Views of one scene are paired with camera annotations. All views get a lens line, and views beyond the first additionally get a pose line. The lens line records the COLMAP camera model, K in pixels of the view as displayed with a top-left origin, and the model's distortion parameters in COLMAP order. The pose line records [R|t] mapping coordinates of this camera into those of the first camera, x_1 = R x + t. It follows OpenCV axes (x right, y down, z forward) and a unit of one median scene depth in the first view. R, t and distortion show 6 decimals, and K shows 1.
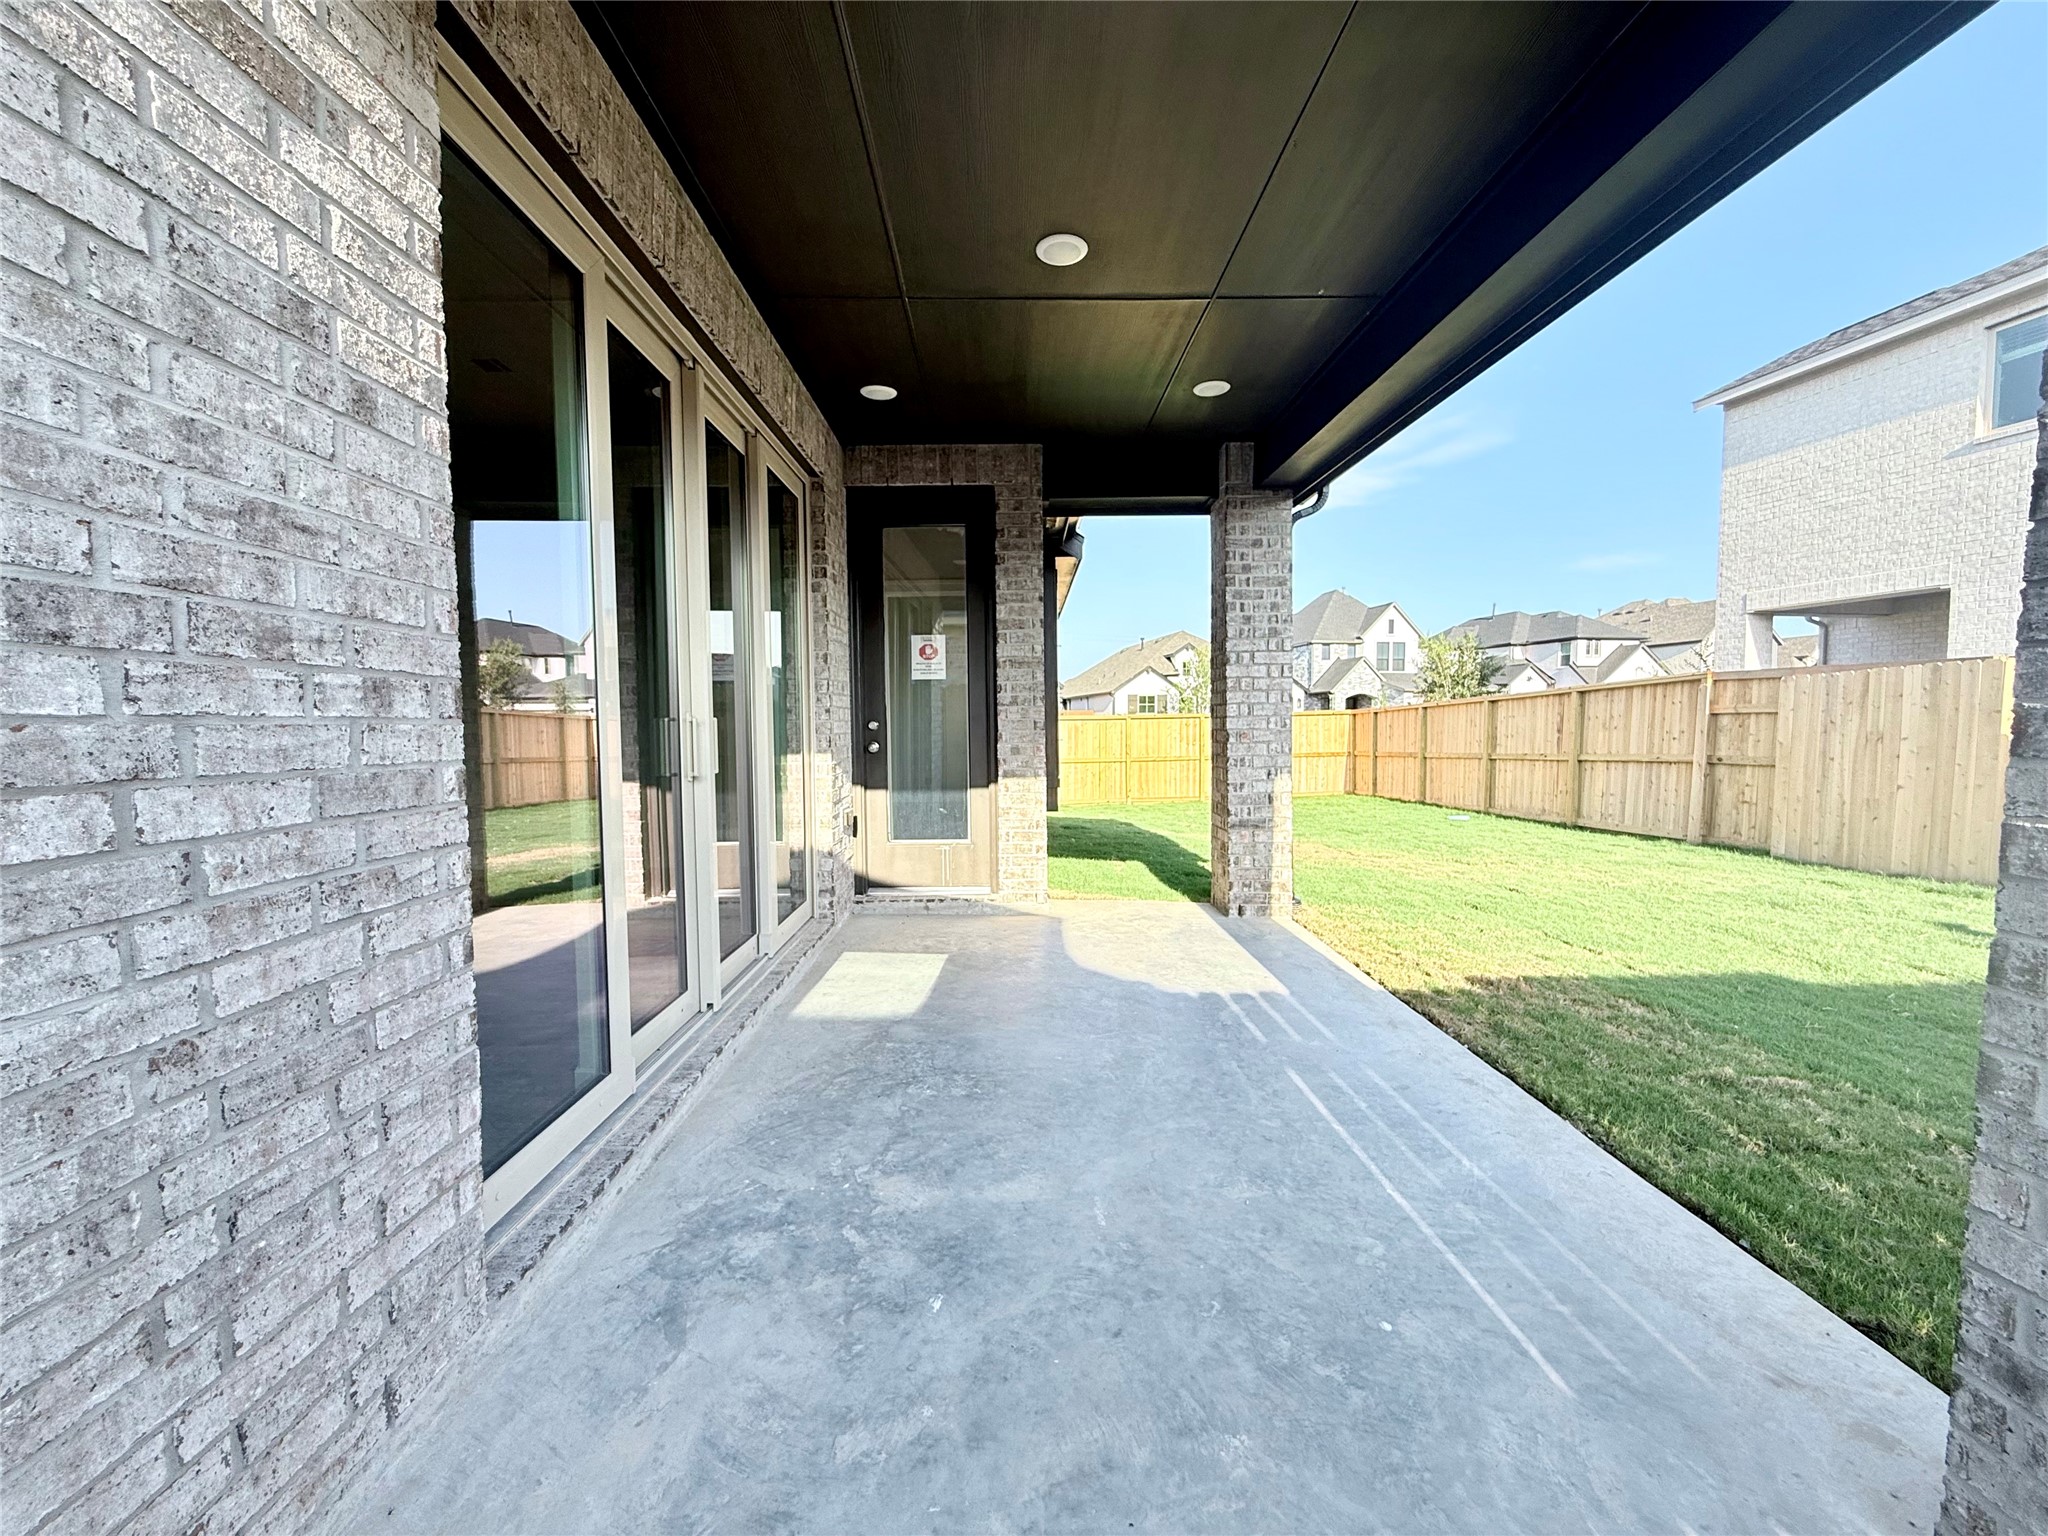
lens RADIAL K [[818.5, 0, 1019.4], [0, 818.5, 767.3], [0, 0, 1]] dist [0.000461, 0.000080]
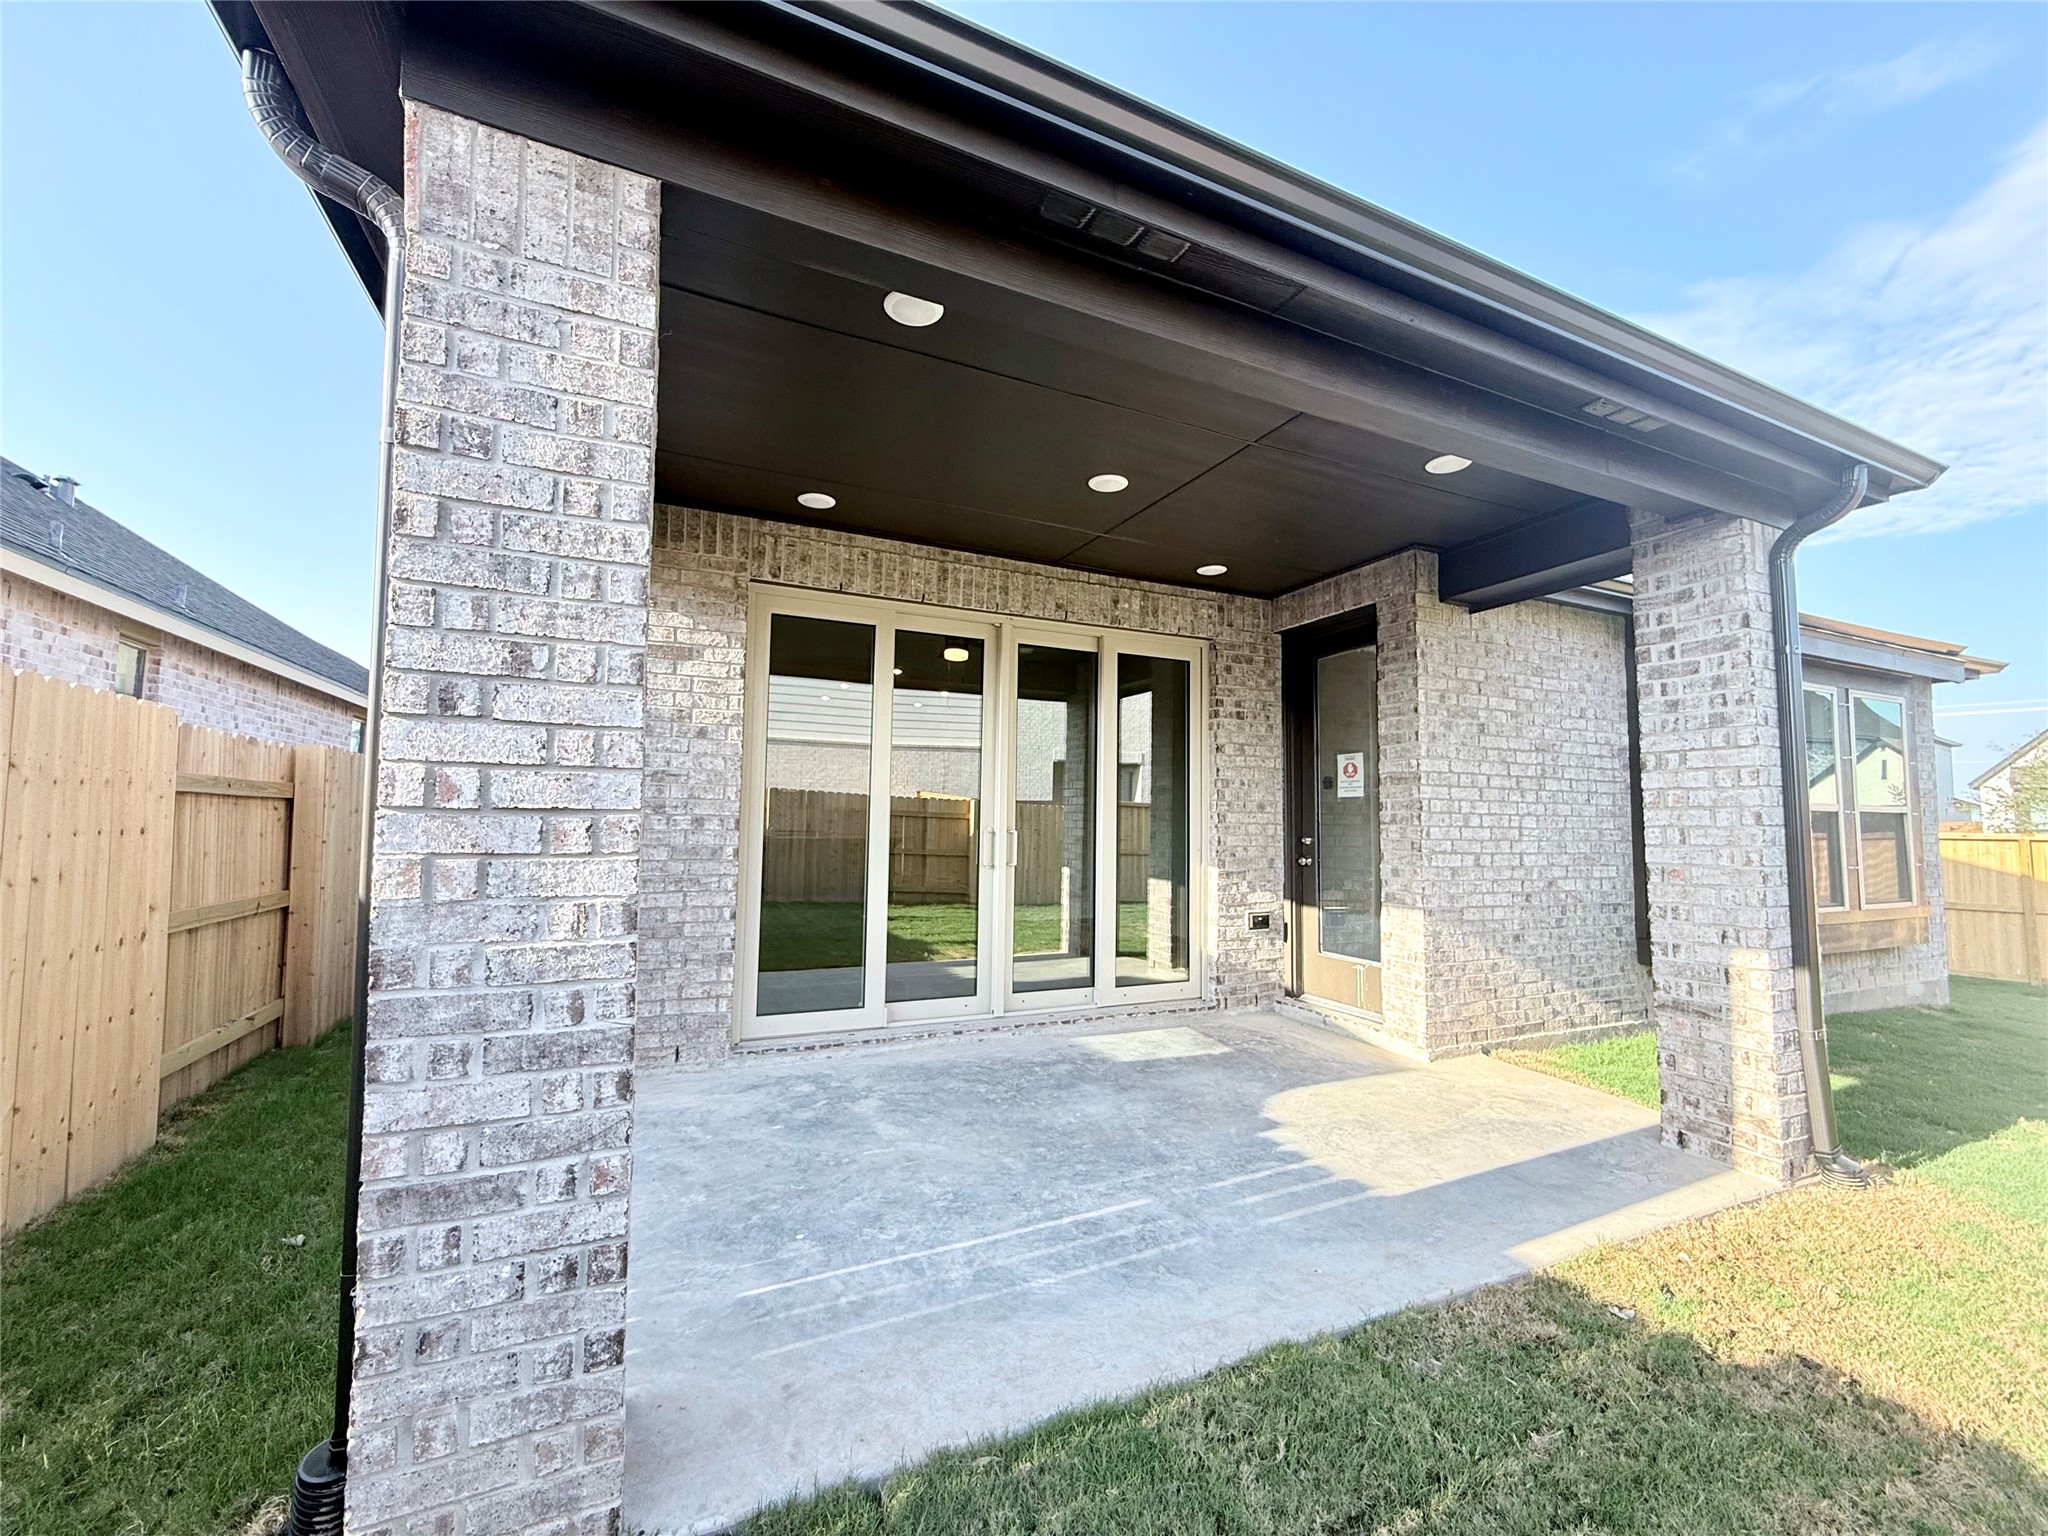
lens RADIAL K [[818.5, 0, 1019.4], [0, 818.5, 767.3], [0, 0, 1]] dist [0.000461, 0.000080]
pose [[0.405976, -0.047005, -0.912674, 0.694082], [-0.069526, 0.994194, -0.082130, -0.033575], [0.911235, 0.096797, 0.400351, 0.225449]]
